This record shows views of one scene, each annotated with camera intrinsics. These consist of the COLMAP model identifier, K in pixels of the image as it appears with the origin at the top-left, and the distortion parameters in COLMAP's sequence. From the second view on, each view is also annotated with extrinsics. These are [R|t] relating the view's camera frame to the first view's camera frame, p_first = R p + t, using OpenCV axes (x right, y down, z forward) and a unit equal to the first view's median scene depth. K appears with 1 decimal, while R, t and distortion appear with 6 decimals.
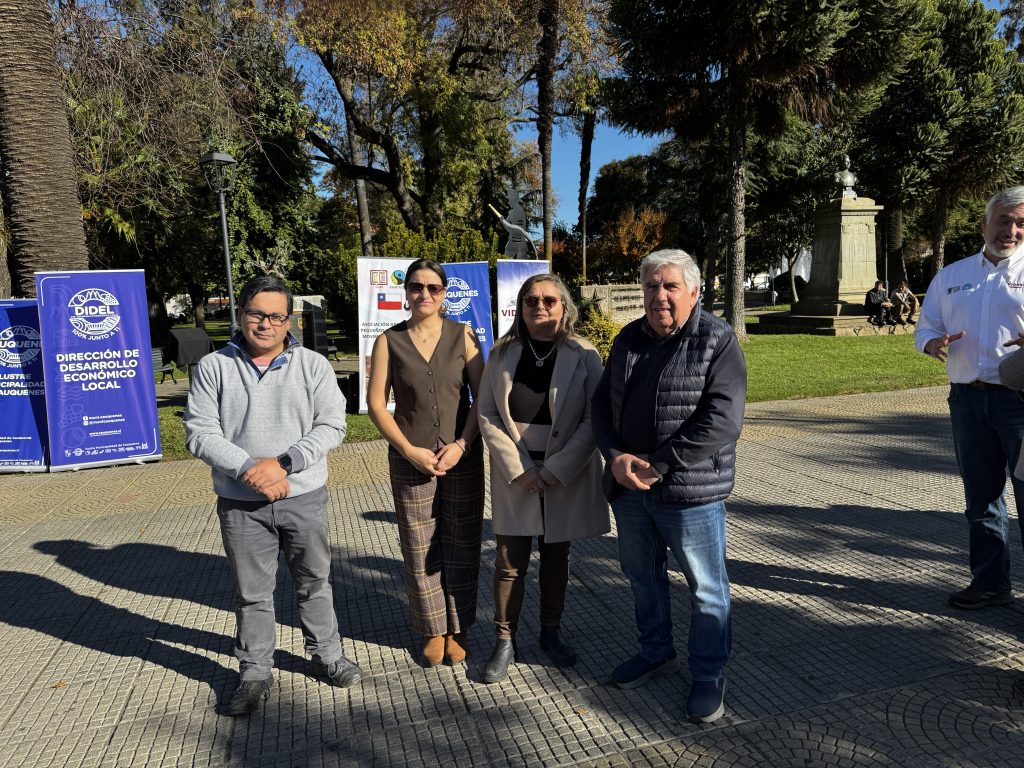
lens RADIAL K [[690.7, 0, 542.8], [0, 690.7, 395.0], [0, 0, 1]] dist [0.007622, -0.009954]
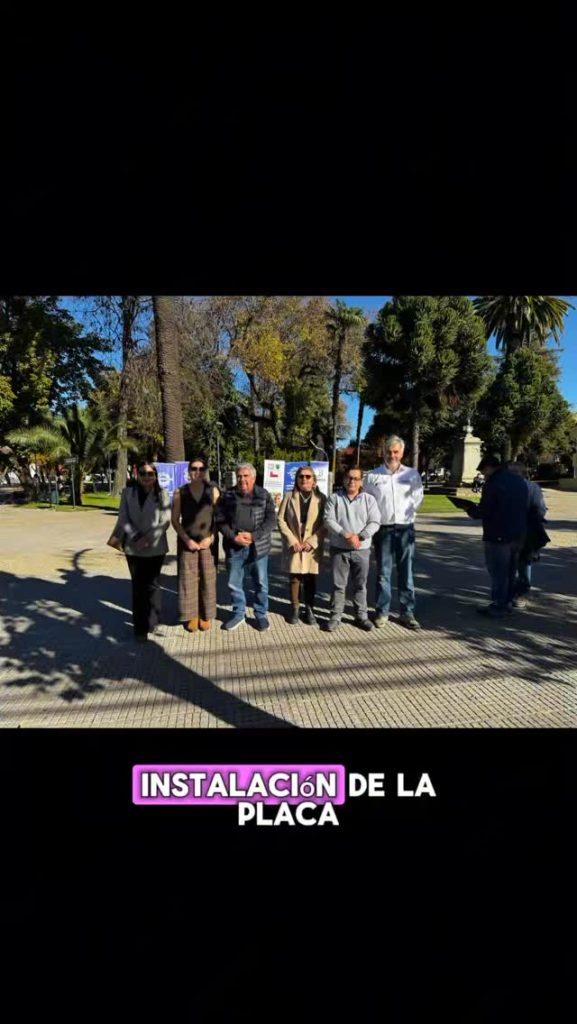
lens RADIAL K [[380.3, 0, 297.3], [0, 380.3, 520.9], [0, 0, 1]] dist [0.000074, -0.000159]
pose [[0.991264, 0.050522, -0.121835, 0.088420], [-0.053354, 0.998374, -0.020087, 0.092421], [0.120622, 0.026412, 0.992347, -0.613716]]
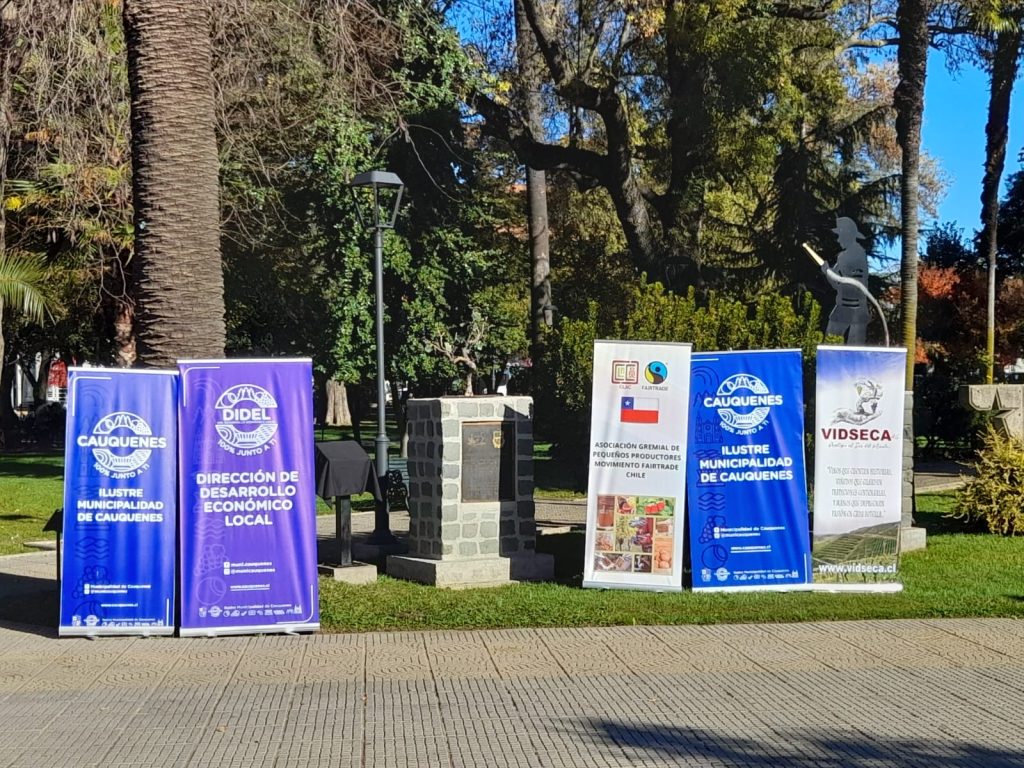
lens RADIAL K [[1552.3, 0, 502.5], [0, 1552.3, 382.3], [0, 0, 1]] dist [0.053106, -0.135667]
pose [[0.967767, 0.025053, -0.250599, 0.009990], [-0.059356, 0.989699, -0.130280, 0.030674], [0.244754, 0.140955, 0.959285, -0.386595]]
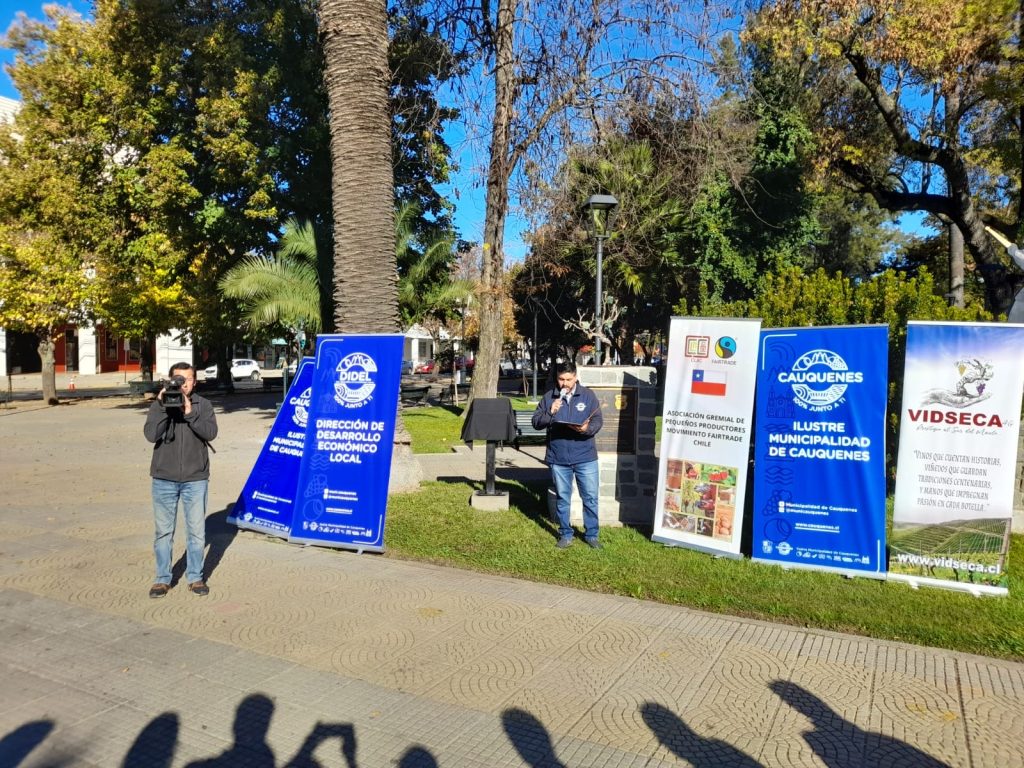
lens RADIAL K [[737.6, 0, 512.0], [0, 737.6, 384.0], [0, 0, 1]] dist [0.039865, -0.062286]
pose [[0.672824, 0.069172, -0.736562, 0.174895], [-0.136150, 0.990191, -0.031378, -0.086216], [0.727167, 0.121395, 0.675642, 0.382506]]
